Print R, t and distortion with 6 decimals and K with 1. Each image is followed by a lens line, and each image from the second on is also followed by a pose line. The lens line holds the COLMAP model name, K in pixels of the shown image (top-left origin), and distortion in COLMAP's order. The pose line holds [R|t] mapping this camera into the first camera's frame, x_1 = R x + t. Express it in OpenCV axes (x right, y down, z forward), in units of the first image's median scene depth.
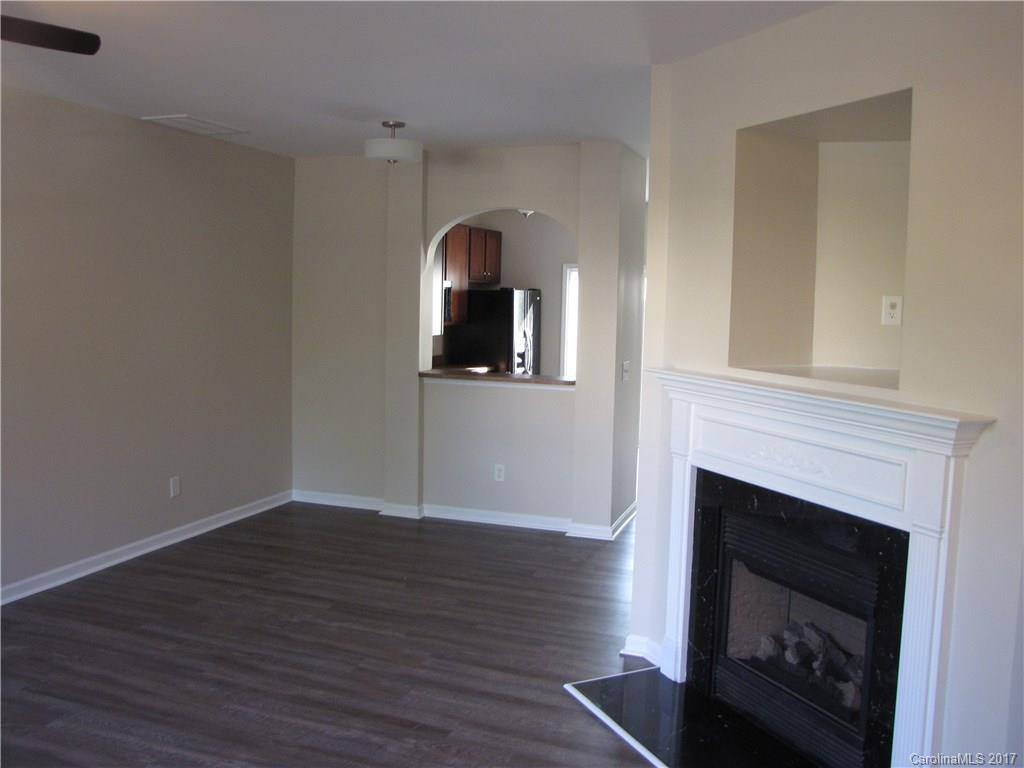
lens RADIAL K [[857.8, 0, 533.6], [0, 857.8, 377.3], [0, 0, 1]] dist [-0.174418, 0.134081]
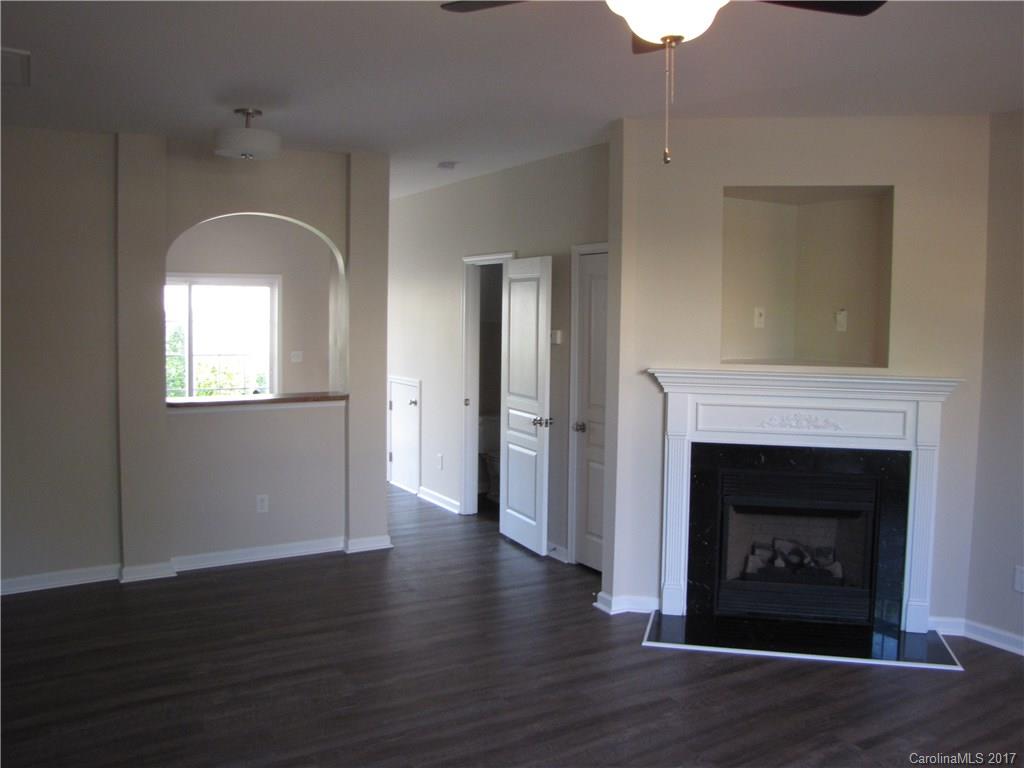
lens RADIAL K [[857.8, 0, 533.6], [0, 857.8, 377.3], [0, 0, 1]] dist [-0.174418, 0.134081]
pose [[0.637035, -0.075384, 0.767140, -0.532475], [0.075036, 0.996545, 0.035617, -0.032705], [-0.767174, 0.034873, 0.640490, 0.199545]]
